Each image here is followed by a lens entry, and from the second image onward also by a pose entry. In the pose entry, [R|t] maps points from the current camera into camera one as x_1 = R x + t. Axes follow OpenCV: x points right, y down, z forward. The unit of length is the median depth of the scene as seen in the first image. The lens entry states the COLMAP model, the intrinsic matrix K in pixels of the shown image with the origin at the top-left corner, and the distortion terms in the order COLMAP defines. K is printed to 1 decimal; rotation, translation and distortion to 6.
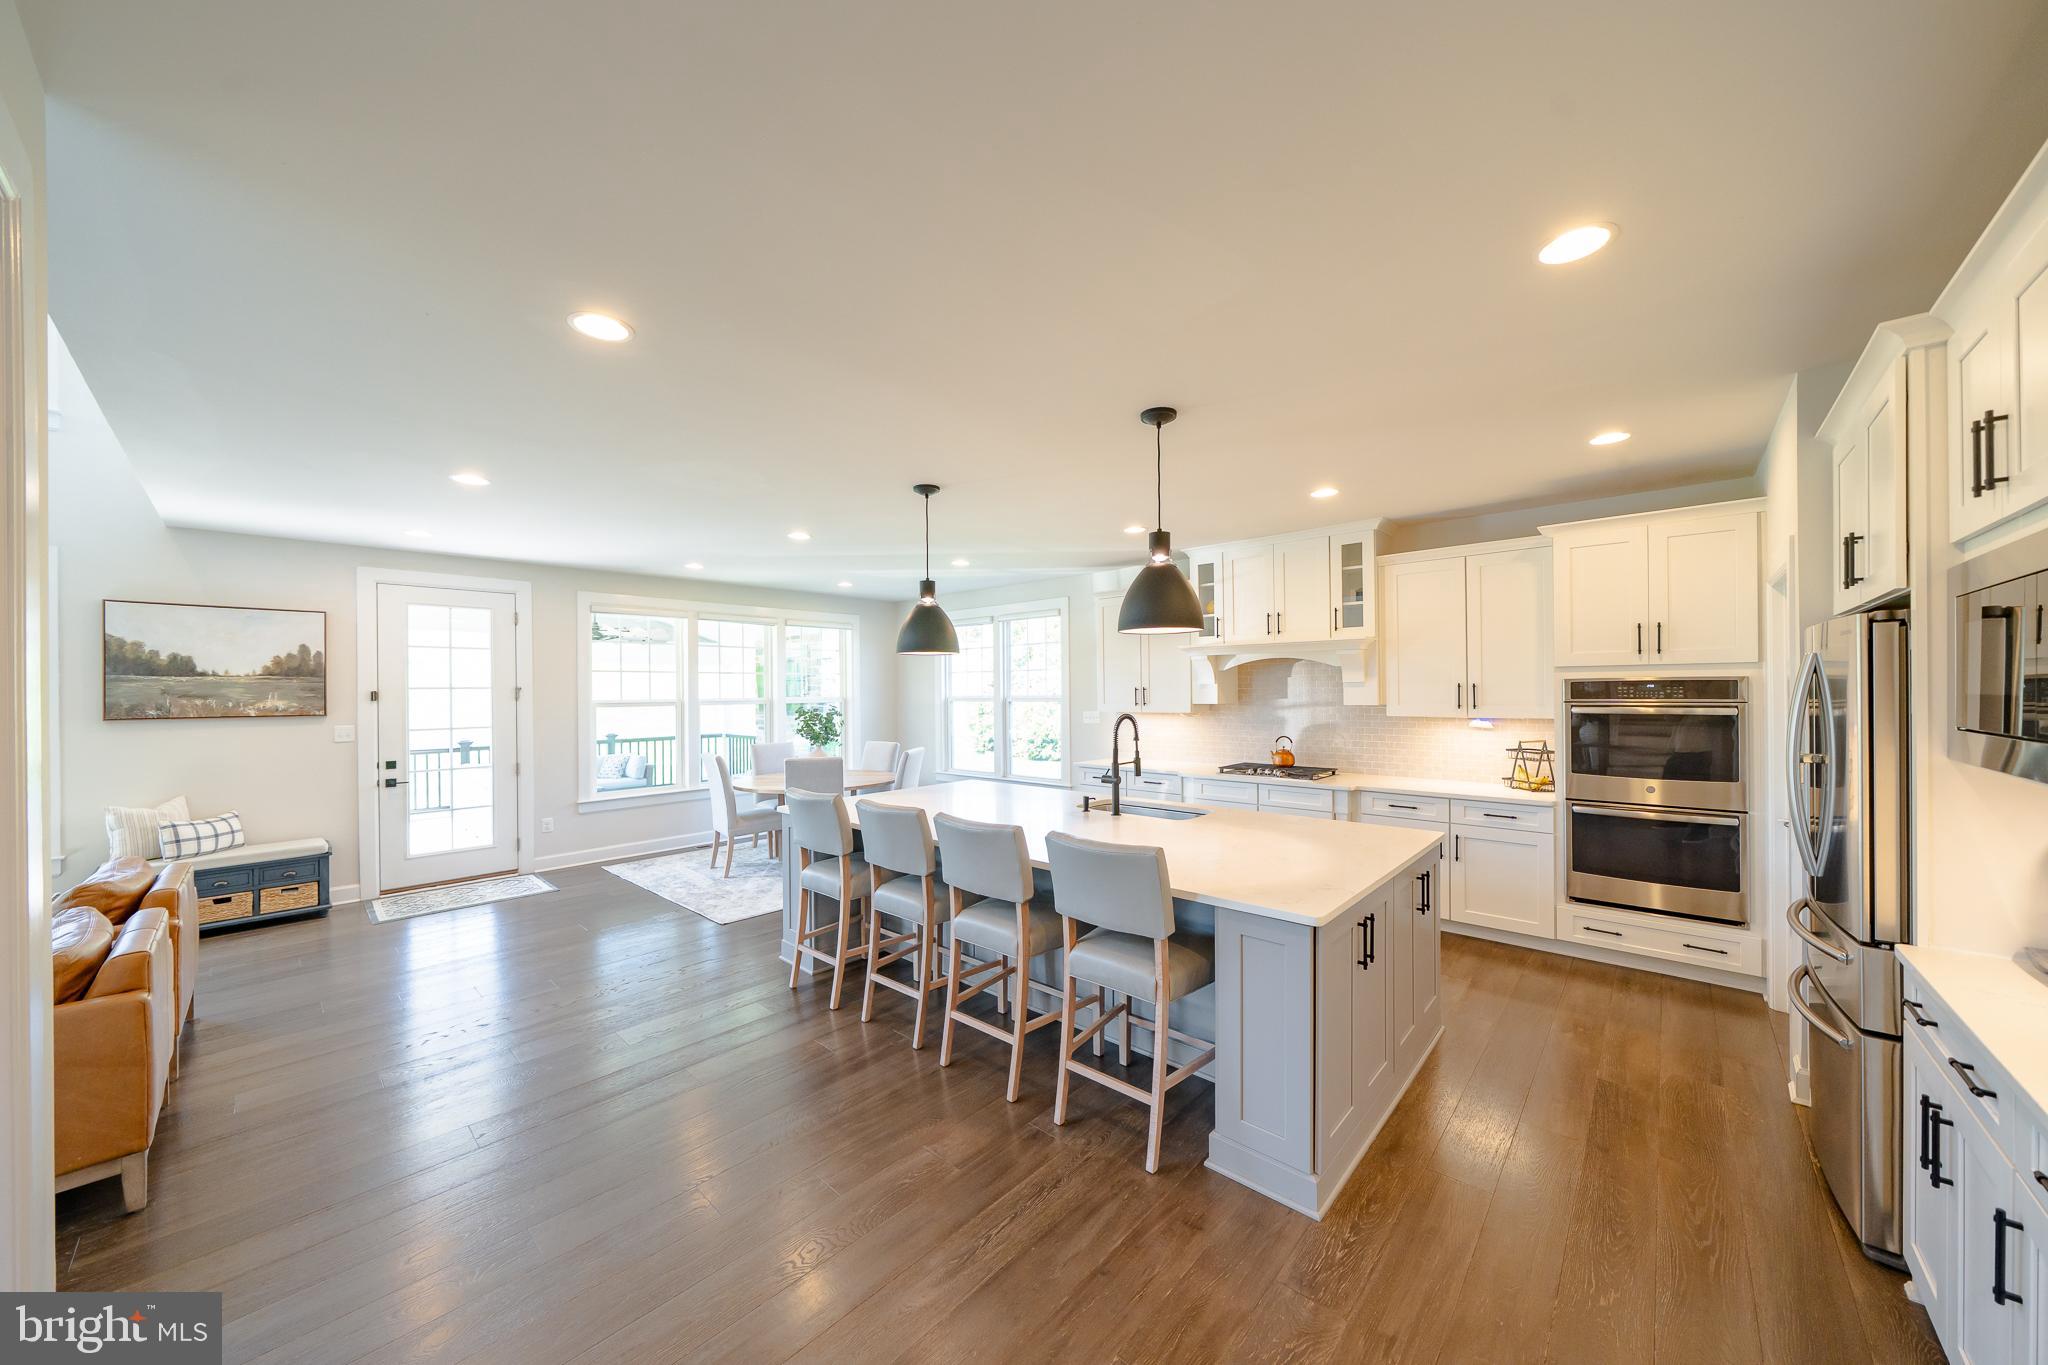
lens RADIAL K [[709.7, 0, 1028.5], [0, 709.7, 685.2], [0, 0, 1]] dist [-0.002157, -0.000056]
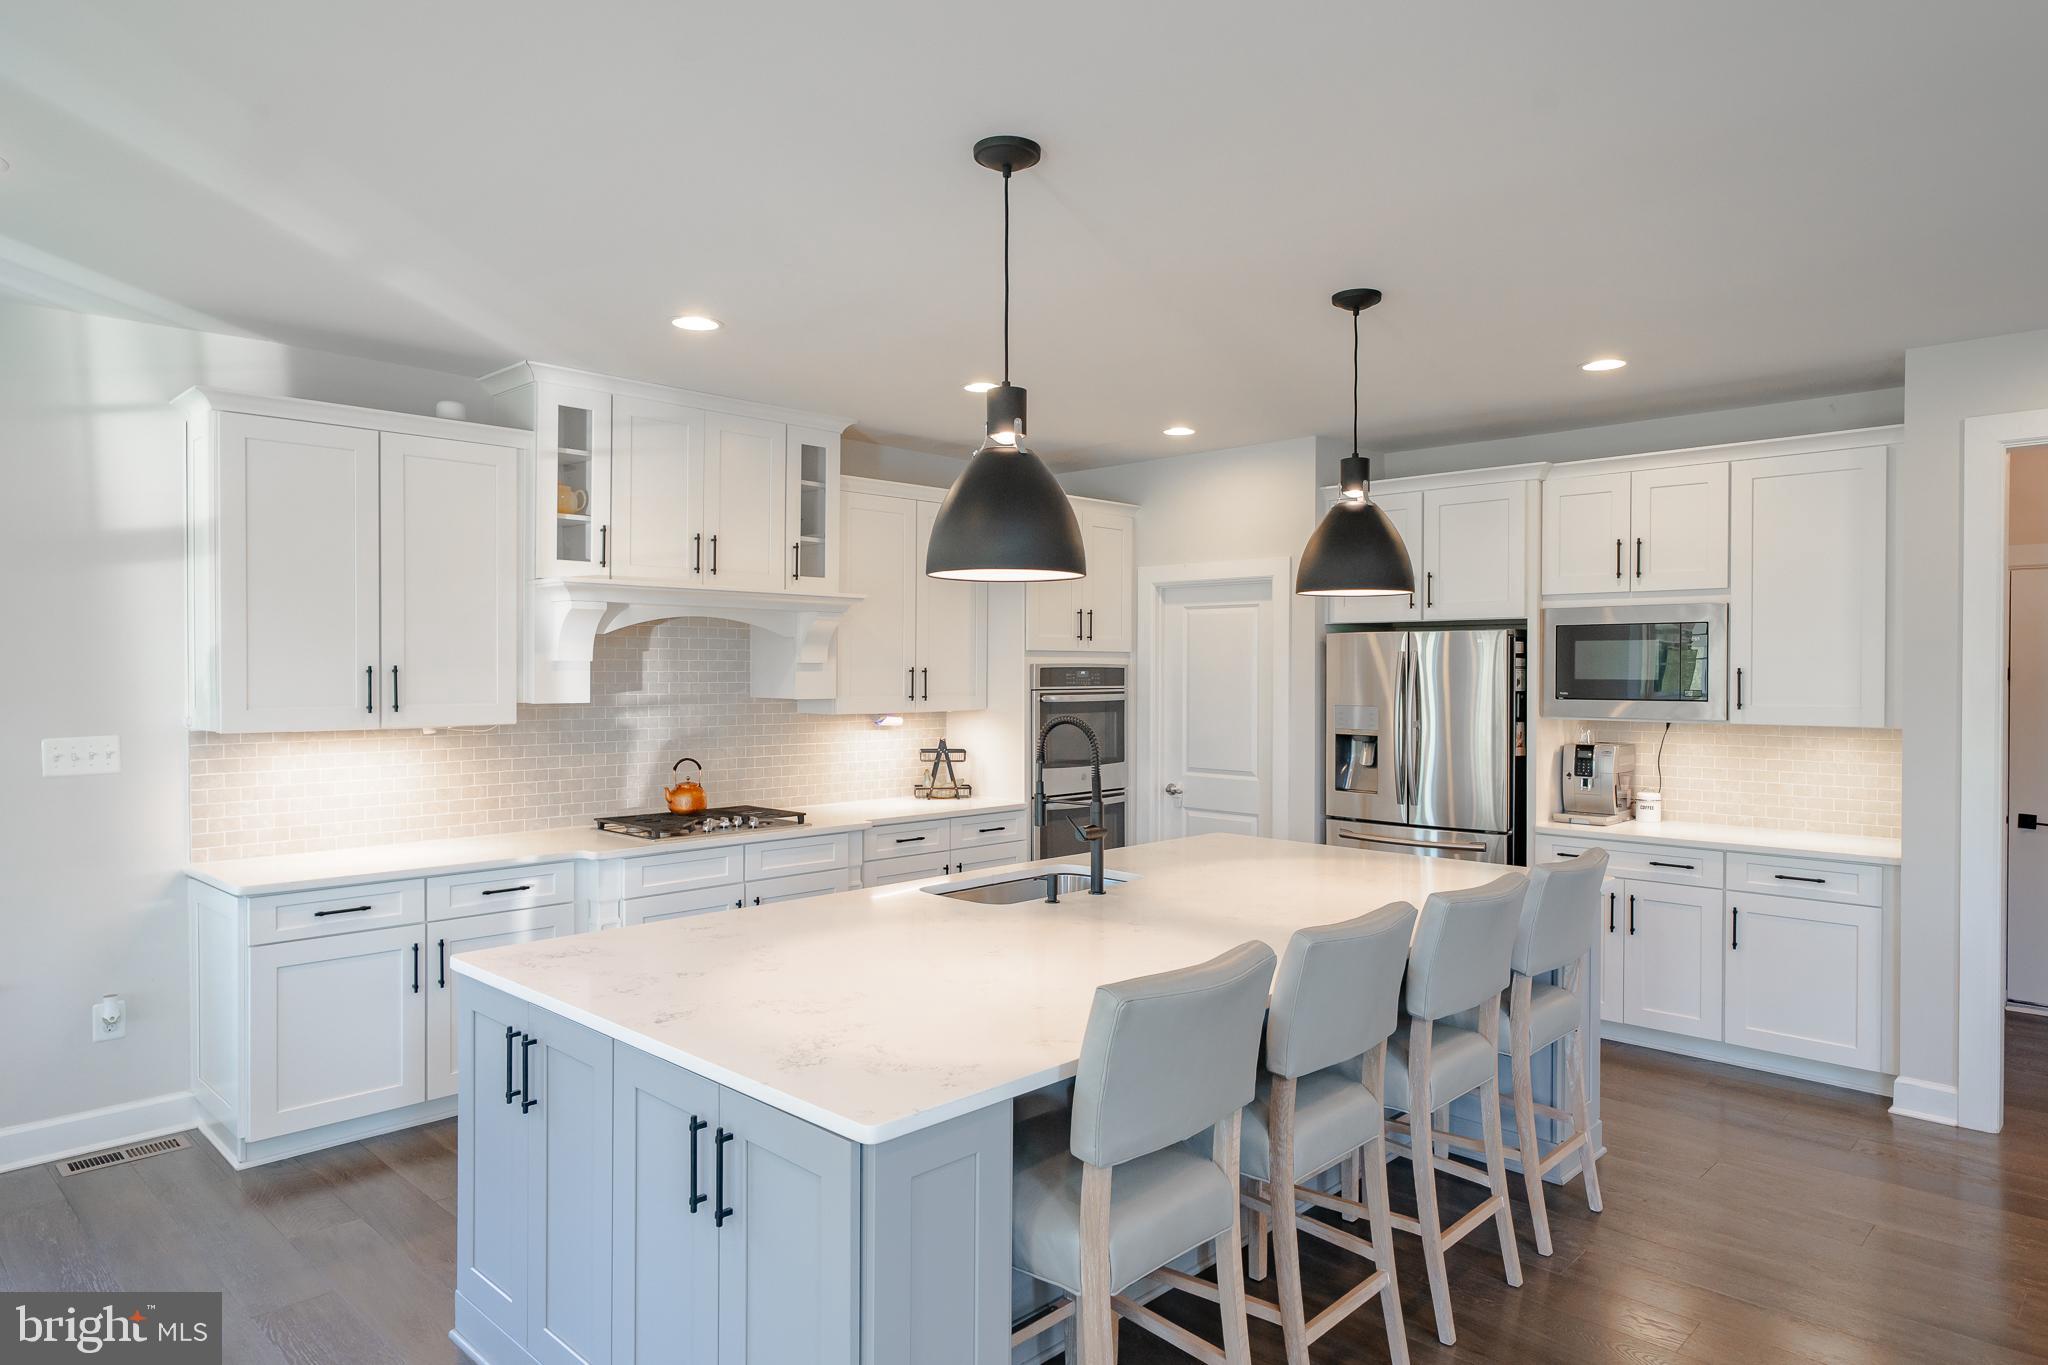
lens RADIAL K [[1238.4, 0, 1023.0], [0, 1238.4, 678.2], [0, 0, 1]] dist [0.006839, 0.001421]
pose [[0.043011, 0.003239, 0.999069, -0.647309], [-0.008354, 0.999961, -0.002883, 0.010763], [-0.999040, -0.008222, 0.043037, 0.763277]]
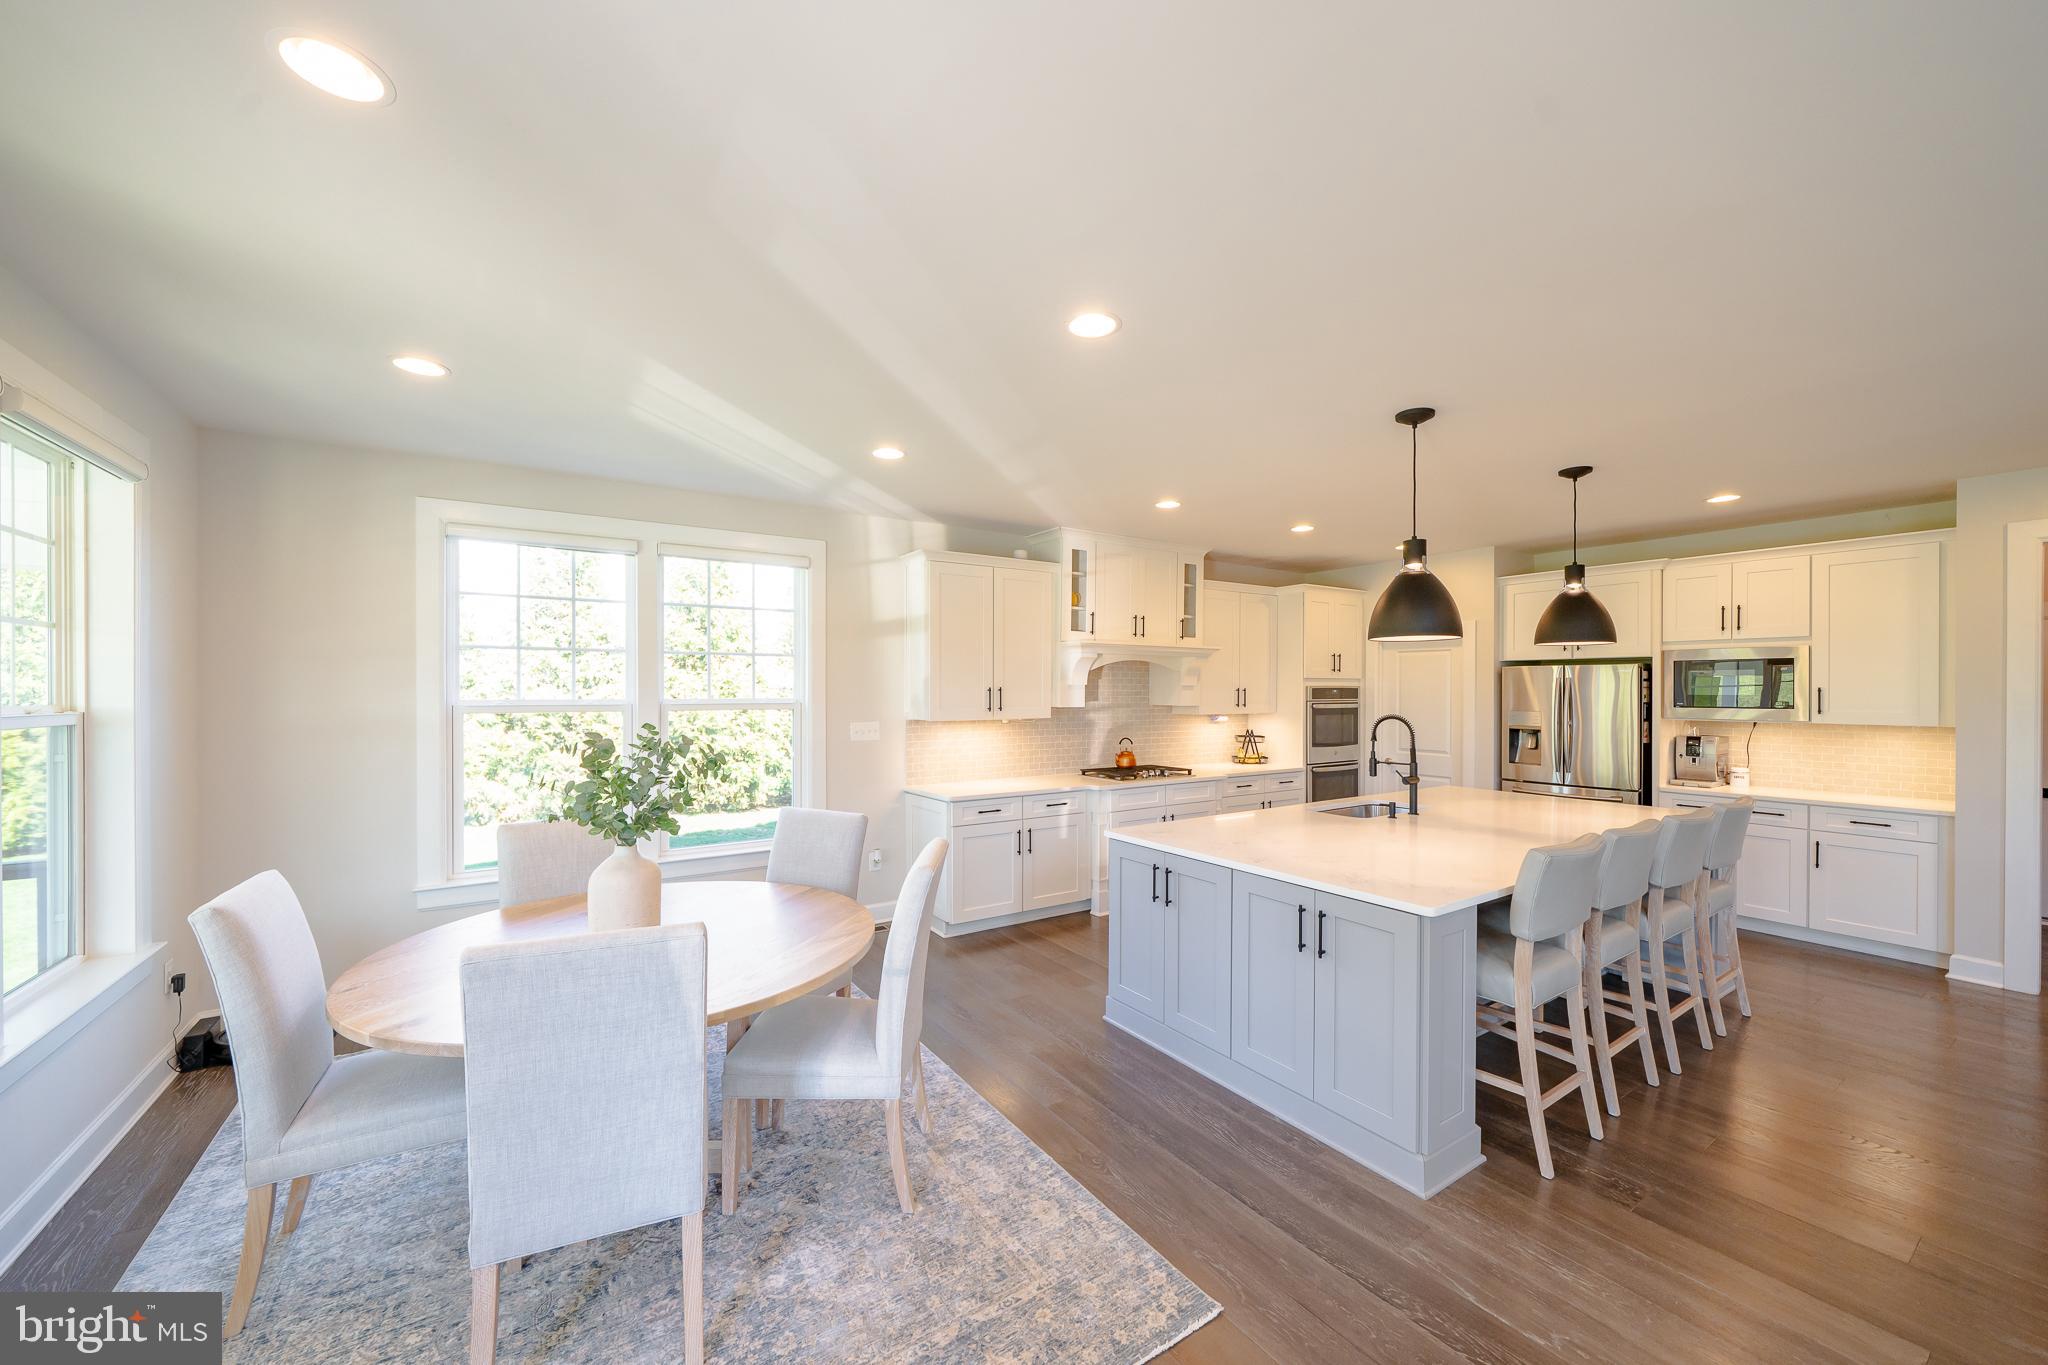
lens RADIAL K [[762.5, 0, 1033.7], [0, 762.5, 692.6], [0, 0, 1]] dist [0.002663, 0.000078]
pose [[0.250256, 0.006526, 0.968158, -0.791903], [-0.009654, 0.999944, -0.004245, 0.014483], [-0.968132, -0.008285, 0.250305, 0.936495]]
